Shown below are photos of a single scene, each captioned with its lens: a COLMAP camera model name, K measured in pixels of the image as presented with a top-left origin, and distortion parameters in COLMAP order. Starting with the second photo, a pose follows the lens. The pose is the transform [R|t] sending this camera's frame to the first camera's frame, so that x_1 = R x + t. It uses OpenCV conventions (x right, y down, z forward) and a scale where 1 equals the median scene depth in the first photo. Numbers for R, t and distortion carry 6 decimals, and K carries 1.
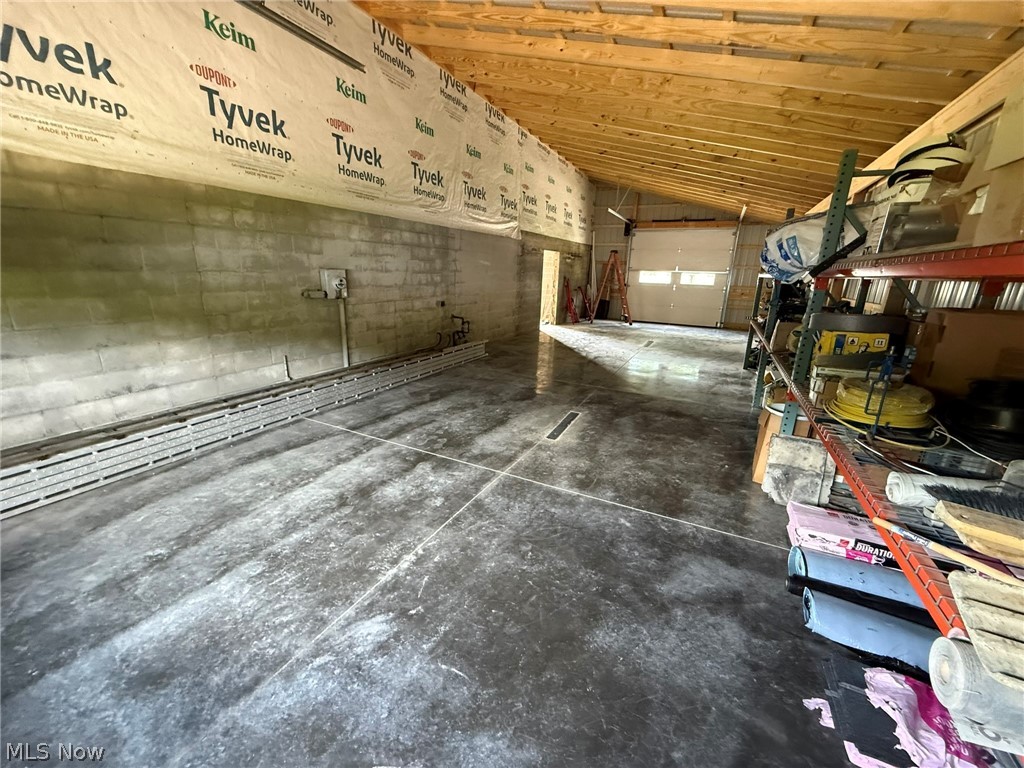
lens RADIAL K [[409.1, 0, 512.0], [0, 409.1, 384.0], [0, 0, 1]] dist [0.000336, 0.000138]
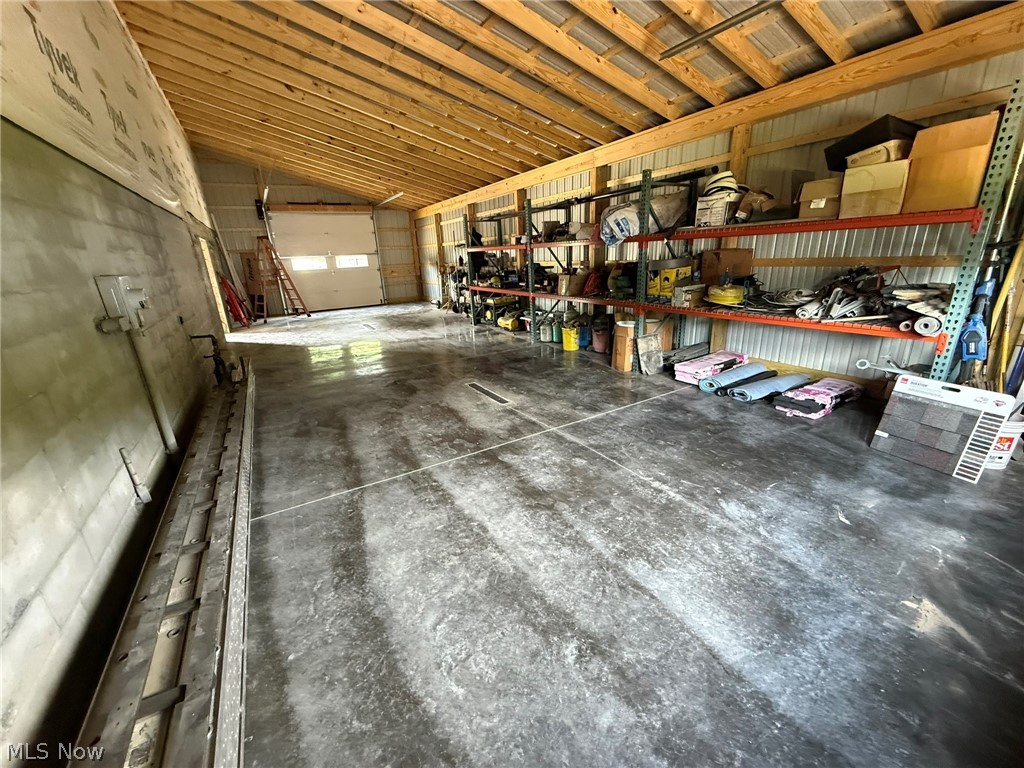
lens RADIAL K [[409.1, 0, 512.0], [0, 409.1, 384.0], [0, 0, 1]] dist [0.000336, 0.000138]
pose [[0.529431, -0.311394, 0.789137, -0.925639], [0.286651, 0.941152, 0.179065, -0.131700], [-0.798457, 0.131405, 0.587537, 0.411973]]
